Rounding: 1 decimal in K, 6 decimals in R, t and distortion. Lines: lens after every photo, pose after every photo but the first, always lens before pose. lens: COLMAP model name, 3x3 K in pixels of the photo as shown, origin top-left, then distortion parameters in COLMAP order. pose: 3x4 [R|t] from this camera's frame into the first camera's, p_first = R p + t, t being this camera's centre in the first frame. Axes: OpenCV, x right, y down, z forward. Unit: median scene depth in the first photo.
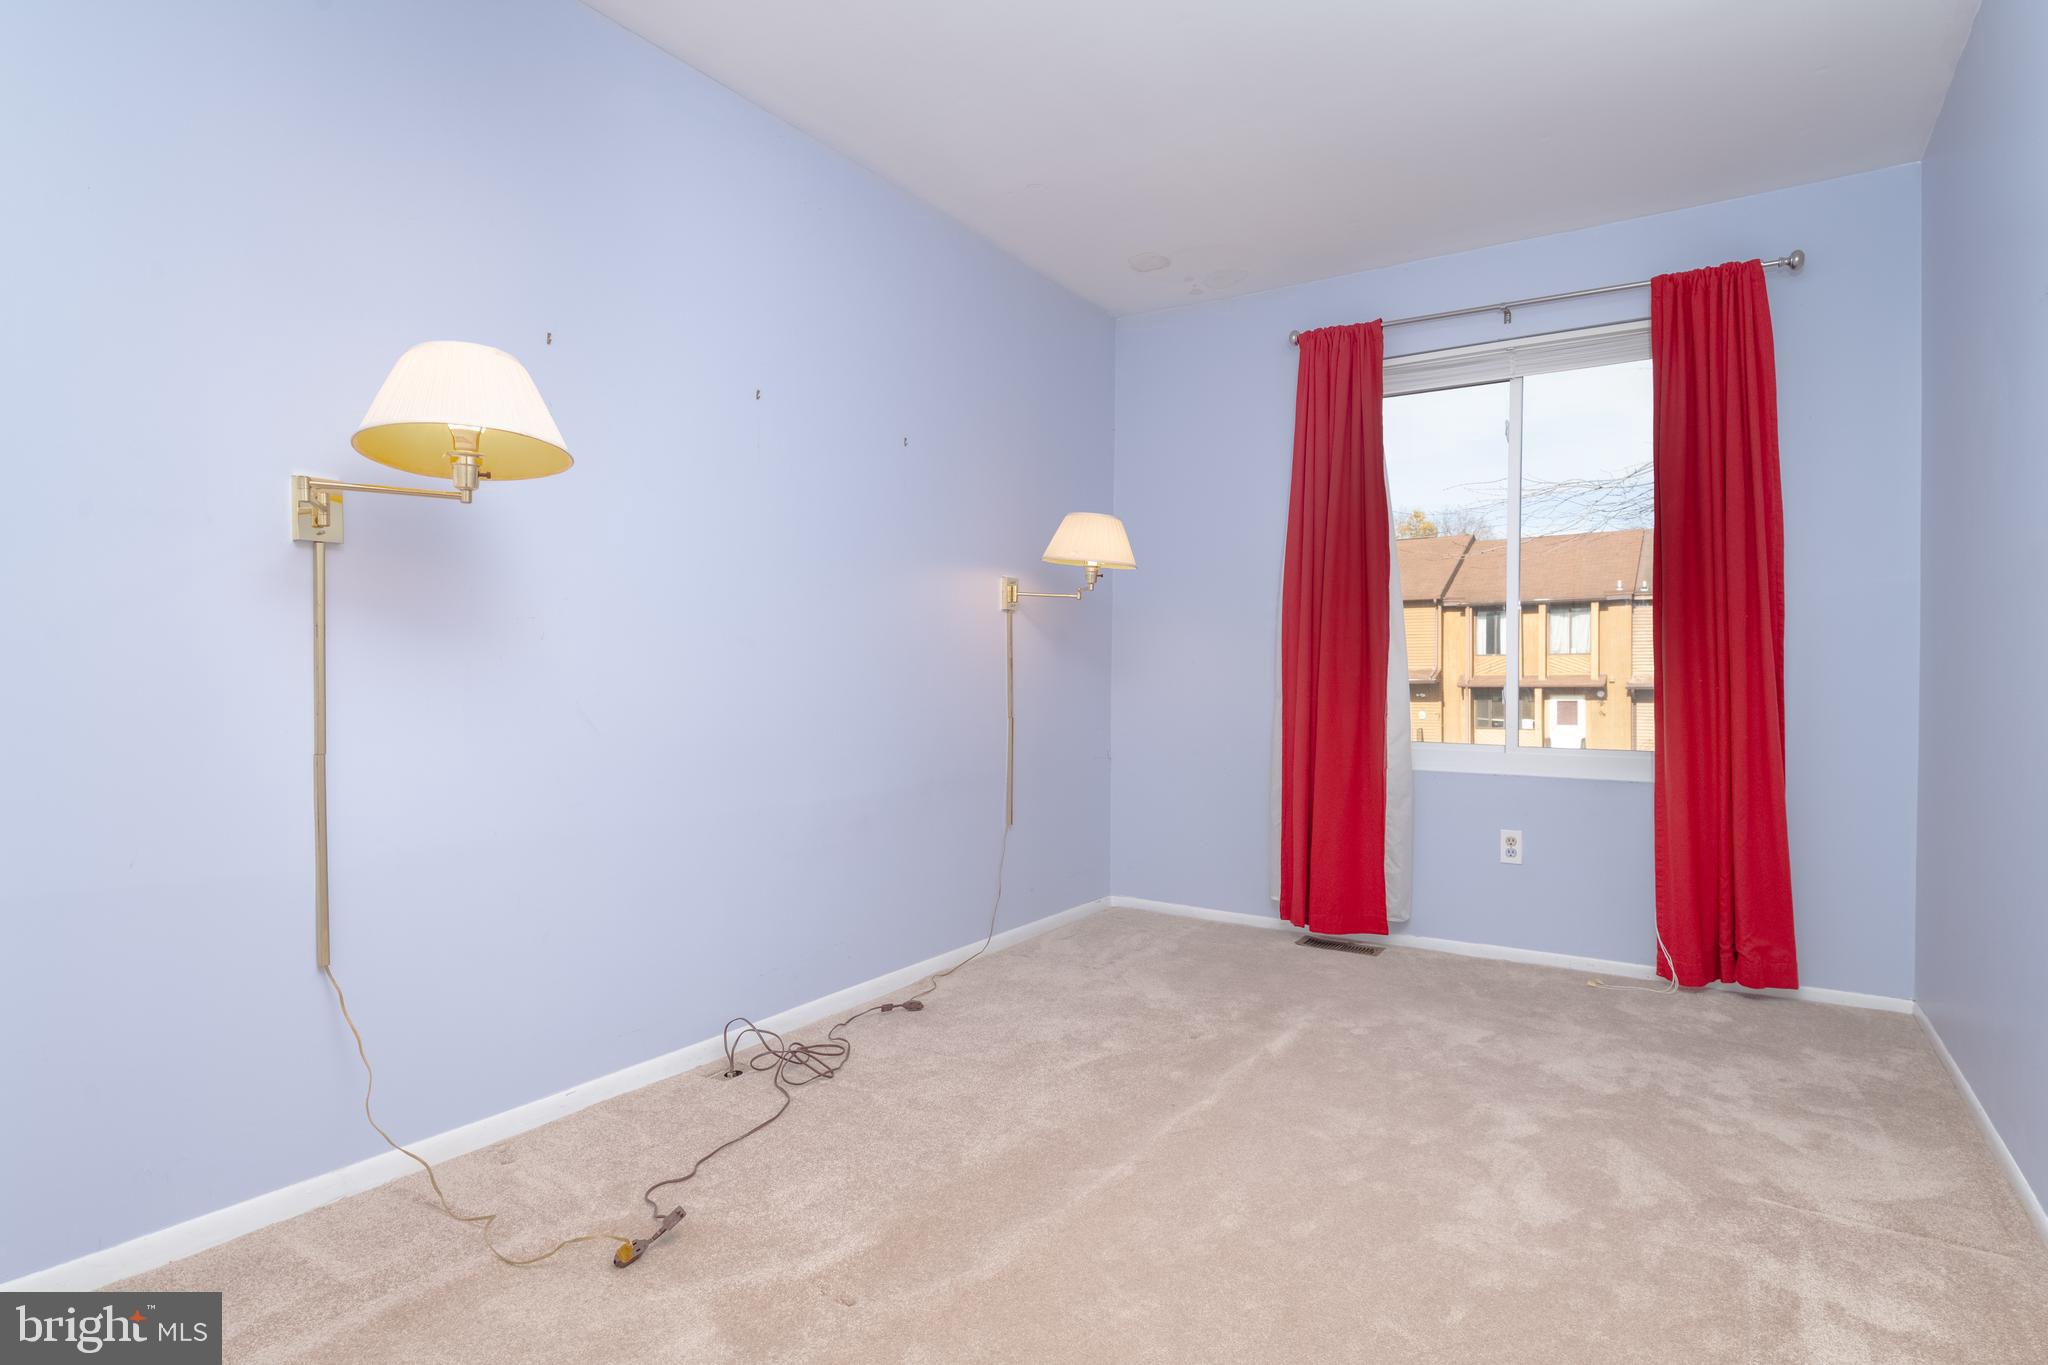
lens RADIAL K [[1073.6, 0, 1025.1], [0, 1073.6, 688.7], [0, 0, 1]] dist [-0.001601, -0.001164]
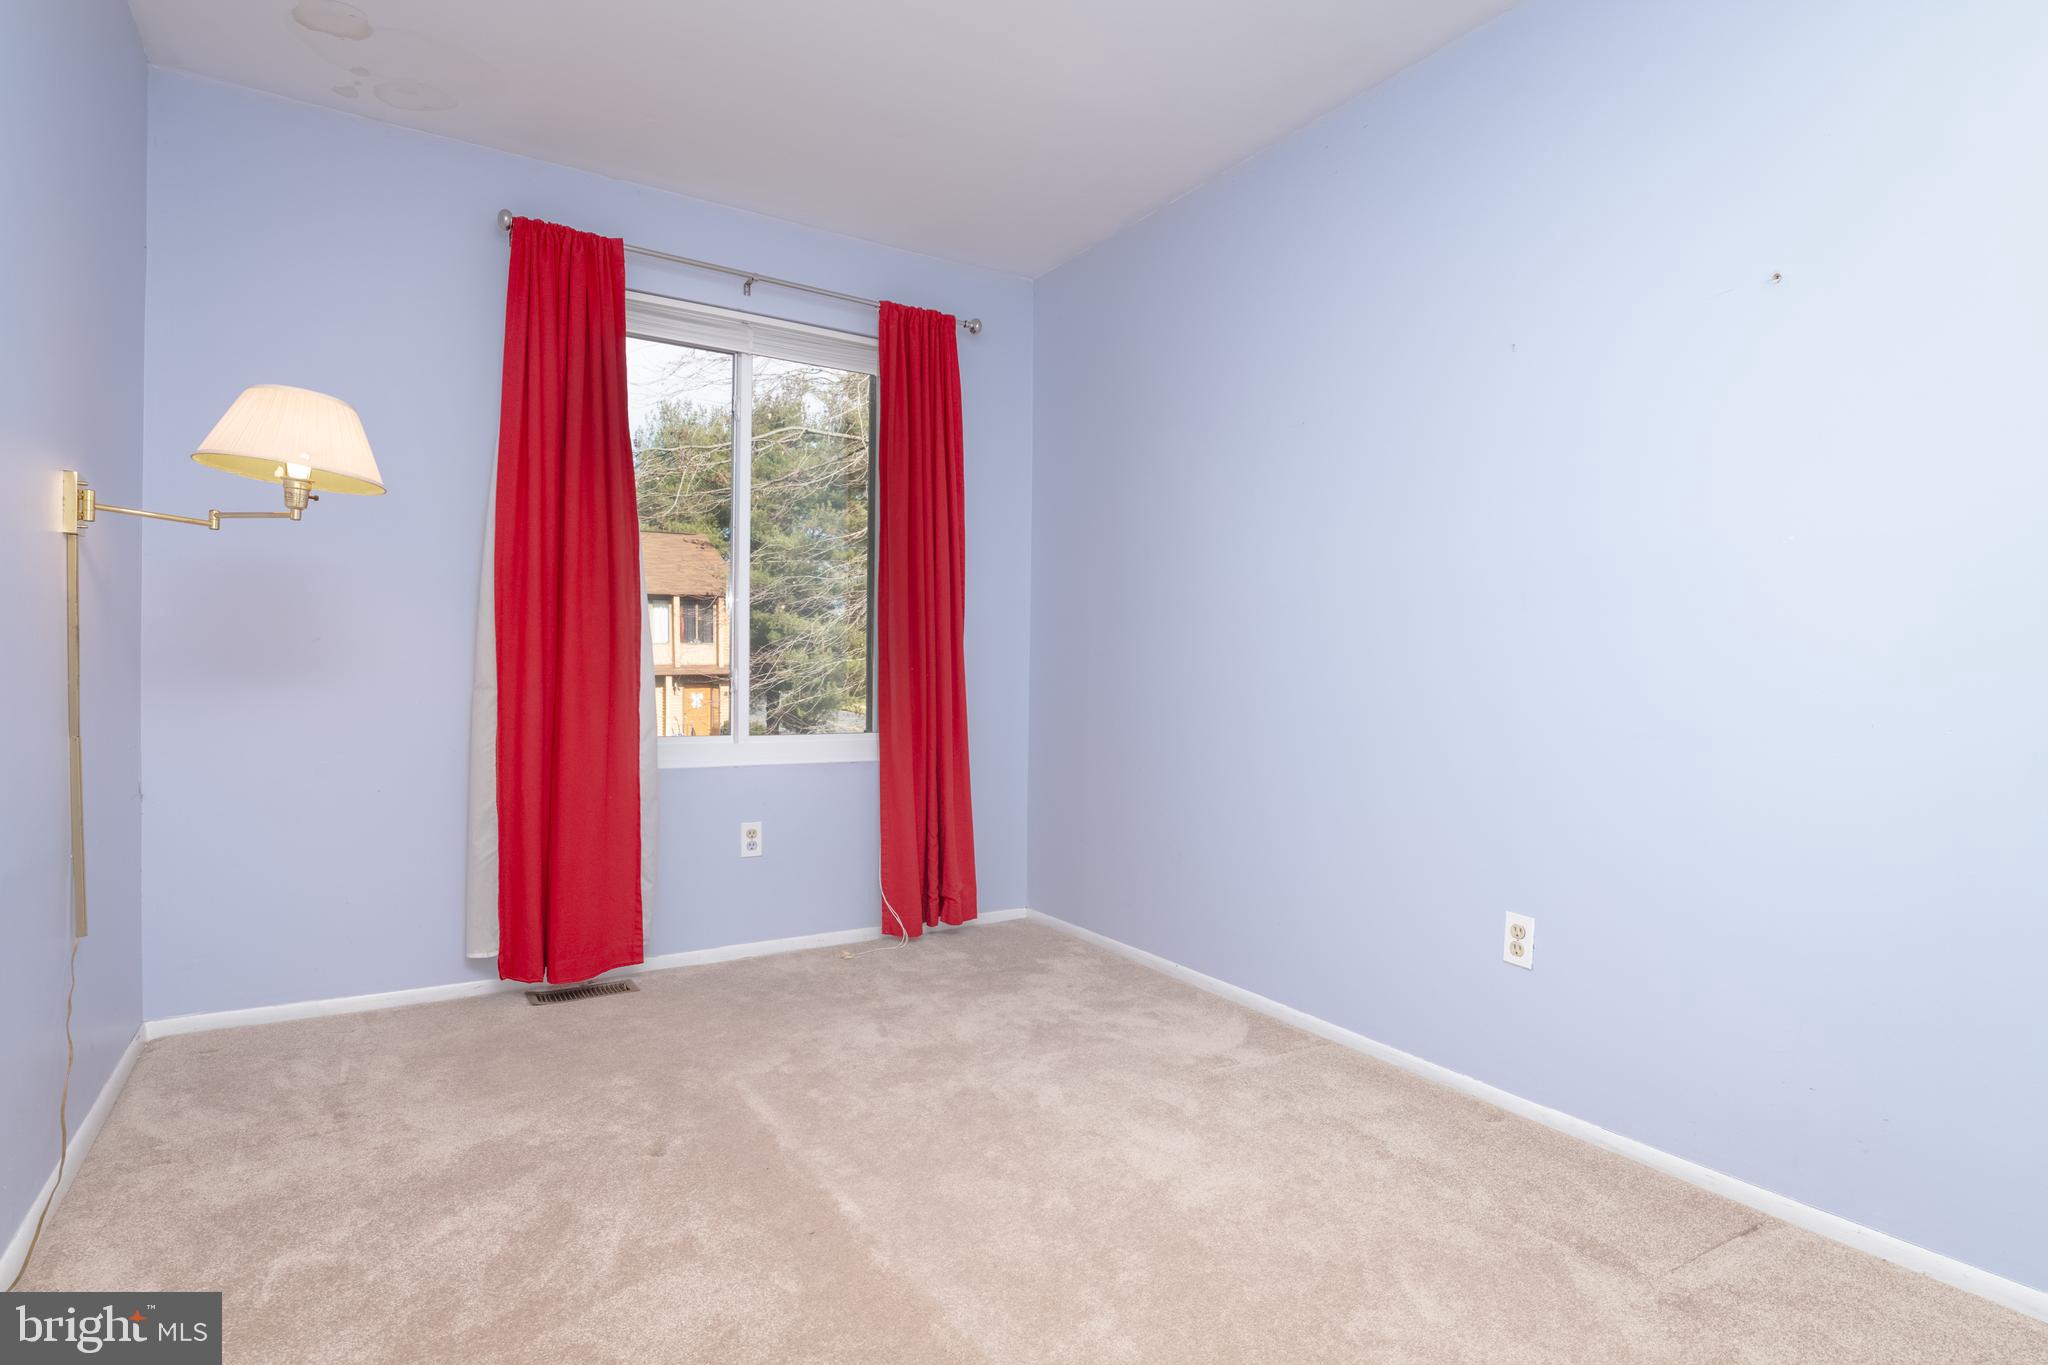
lens RADIAL K [[1073.6, 0, 1025.1], [0, 1073.6, 688.7], [0, 0, 1]] dist [-0.001601, -0.001164]
pose [[0.407293, -0.017519, 0.913130, -0.371207], [0.000662, 0.999821, 0.018887, -0.008165], [-0.913297, -0.007088, 0.407232, 0.425858]]
